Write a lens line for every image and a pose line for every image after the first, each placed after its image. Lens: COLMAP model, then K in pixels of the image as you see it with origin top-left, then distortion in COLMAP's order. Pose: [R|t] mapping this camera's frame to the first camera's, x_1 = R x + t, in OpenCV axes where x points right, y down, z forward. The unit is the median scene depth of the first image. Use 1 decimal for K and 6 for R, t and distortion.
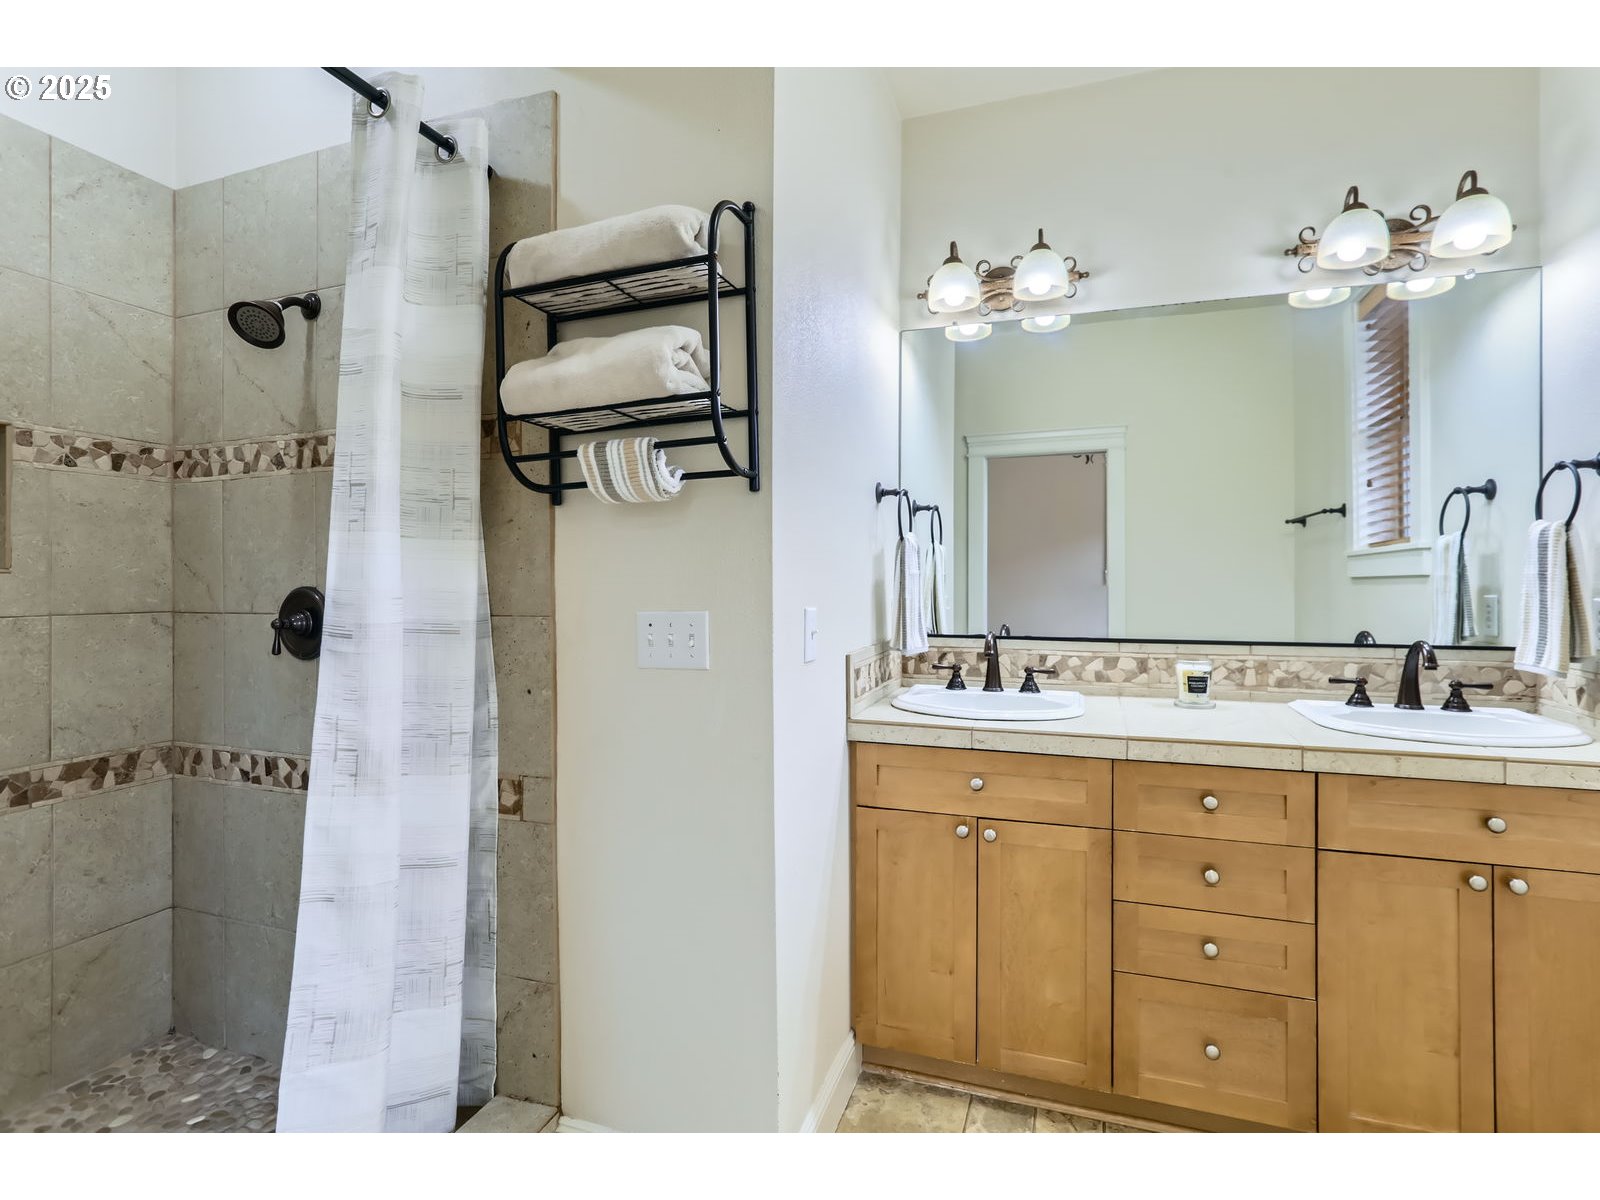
lens RADIAL K [[779.3, 0, 820.2], [0, 779.3, 581.5], [0, 0, 1]] dist [-0.015369, 0.007248]
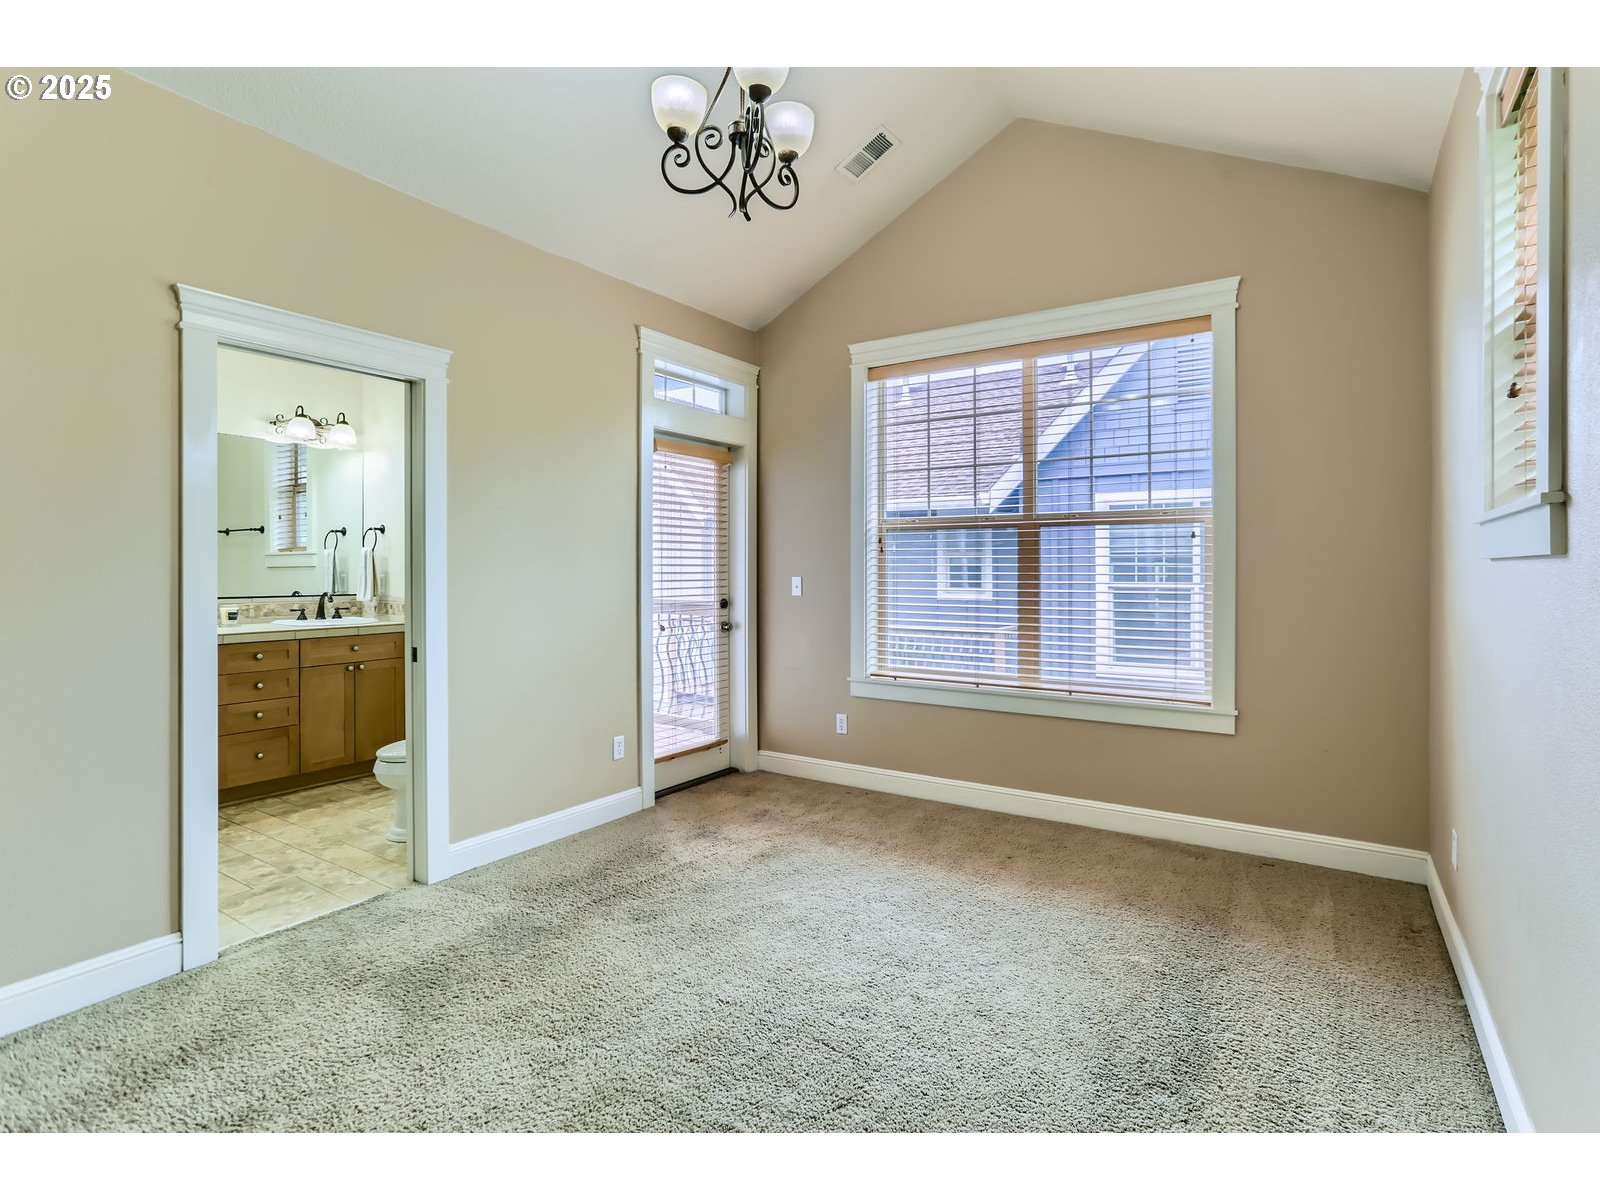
lens RADIAL K [[779.3, 0, 814.6], [0, 779.3, 572.4], [0, 0, 1]] dist [-0.015369, 0.007248]
pose [[0.246325, 0.000135, 0.969187, -1.199905], [-0.003775, 0.999993, 0.000820, 0.002784], [-0.969180, -0.003861, 0.246324, -1.099060]]
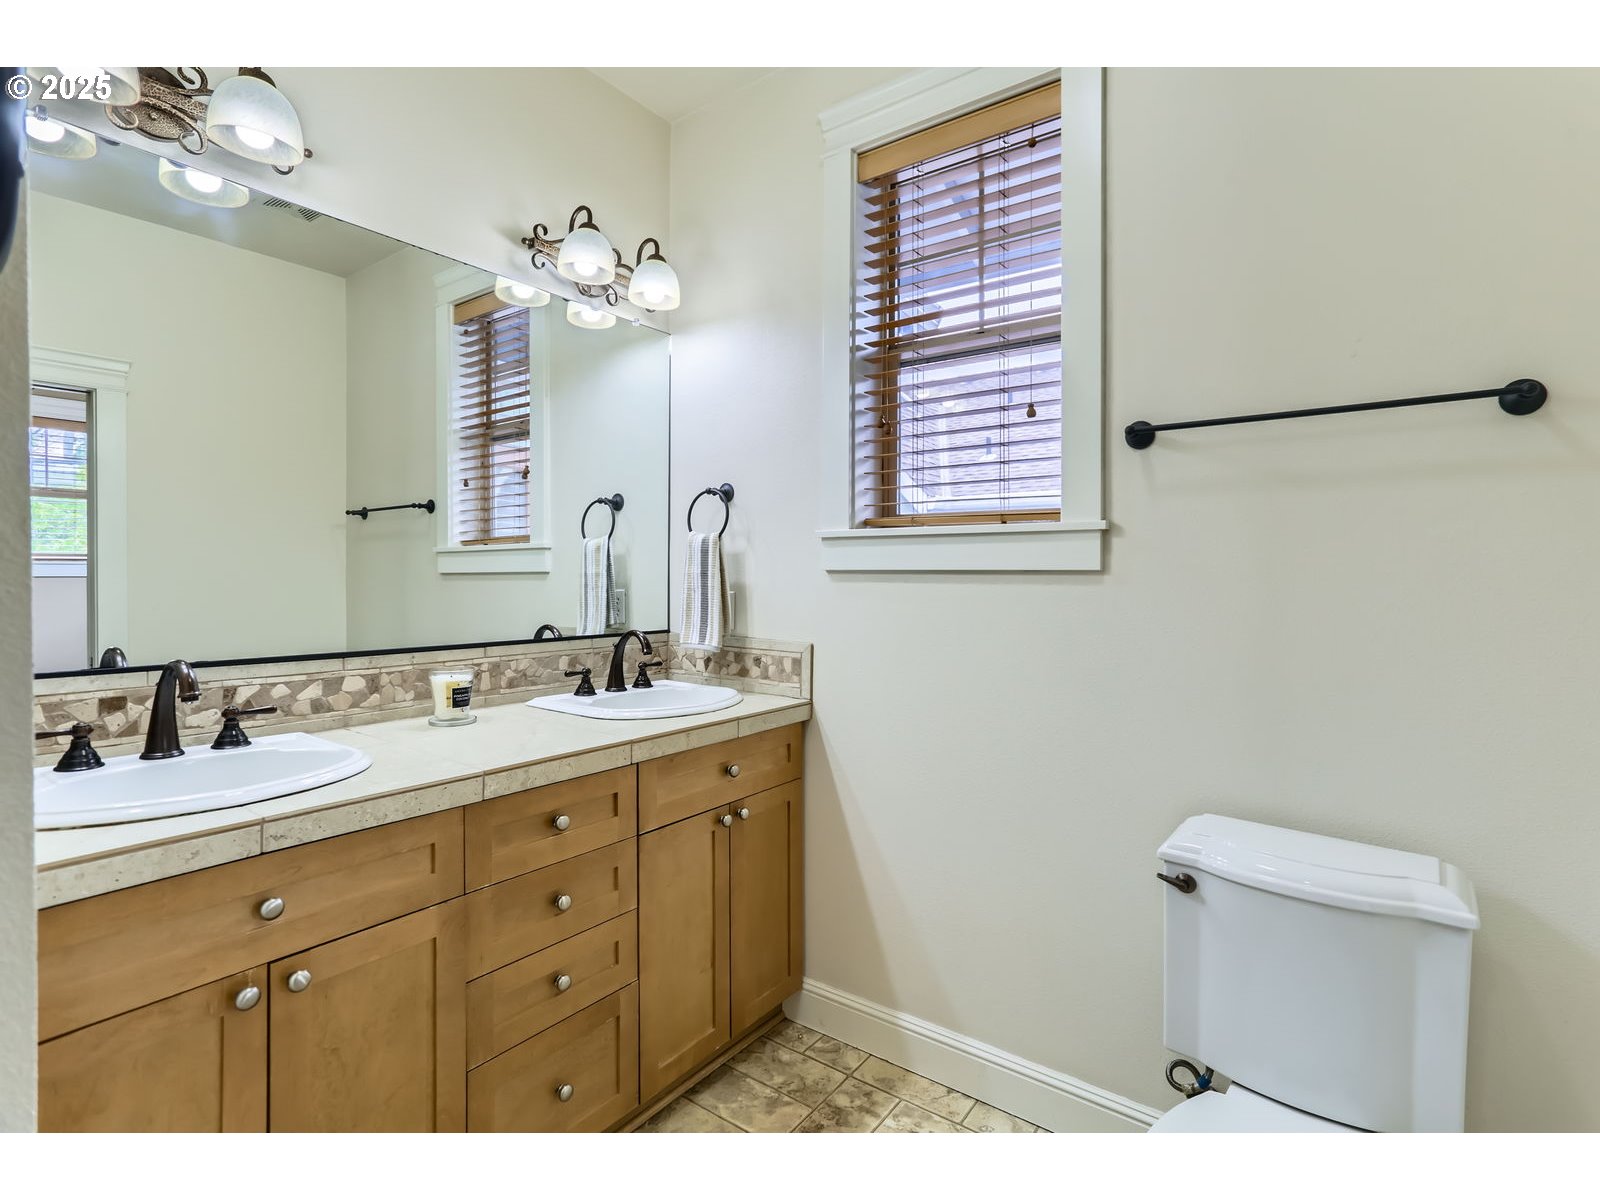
lens RADIAL K [[779.3, 0, 800.2], [0, 779.3, 583.3], [0, 0, 1]] dist [-0.015369, 0.007248]
pose [[0.300822, -0.005512, 0.953664, -0.225473], [-0.004483, 0.999964, 0.007194, -0.002285], [-0.953670, -0.006439, 0.300786, 0.373768]]
